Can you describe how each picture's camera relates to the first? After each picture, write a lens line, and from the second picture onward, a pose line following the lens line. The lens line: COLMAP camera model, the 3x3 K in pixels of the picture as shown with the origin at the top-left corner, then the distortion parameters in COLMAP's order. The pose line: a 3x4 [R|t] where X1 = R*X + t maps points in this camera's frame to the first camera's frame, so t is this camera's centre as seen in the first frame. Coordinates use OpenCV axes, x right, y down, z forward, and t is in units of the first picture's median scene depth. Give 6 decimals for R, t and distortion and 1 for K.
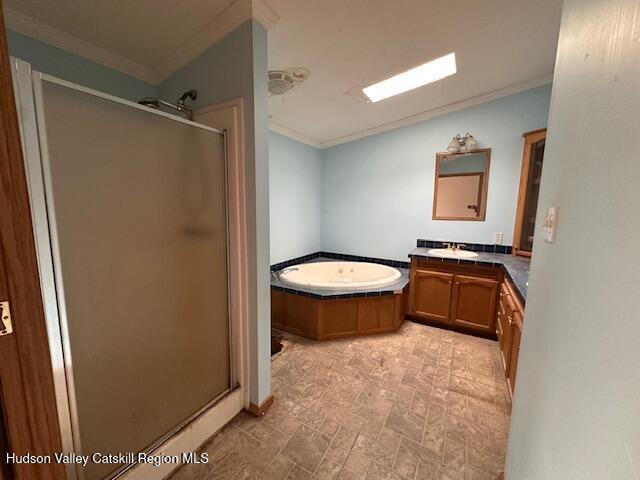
lens RADIAL K [[254.3, 0, 320.0], [0, 254.3, 240.0], [0, 0, 1]] dist [0.001868, -0.003288]
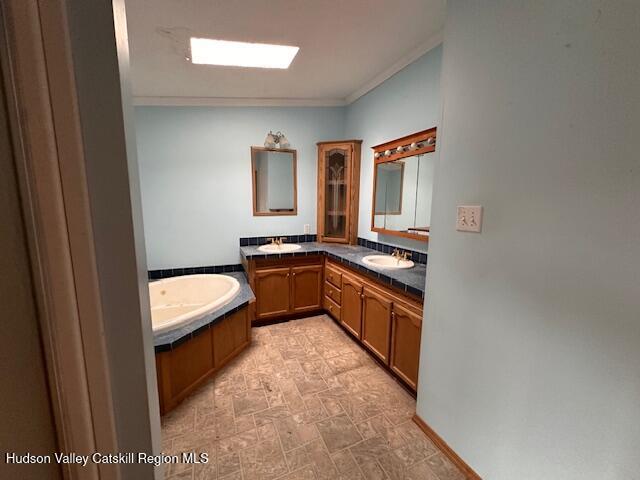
lens RADIAL K [[254.3, 0, 320.0], [0, 254.3, 240.0], [0, 0, 1]] dist [0.001868, -0.003288]
pose [[0.589283, -0.124859, 0.798220, -0.232709], [0.104802, 0.991452, 0.077716, -0.047714], [-0.801101, 0.037858, 0.597331, 0.284684]]
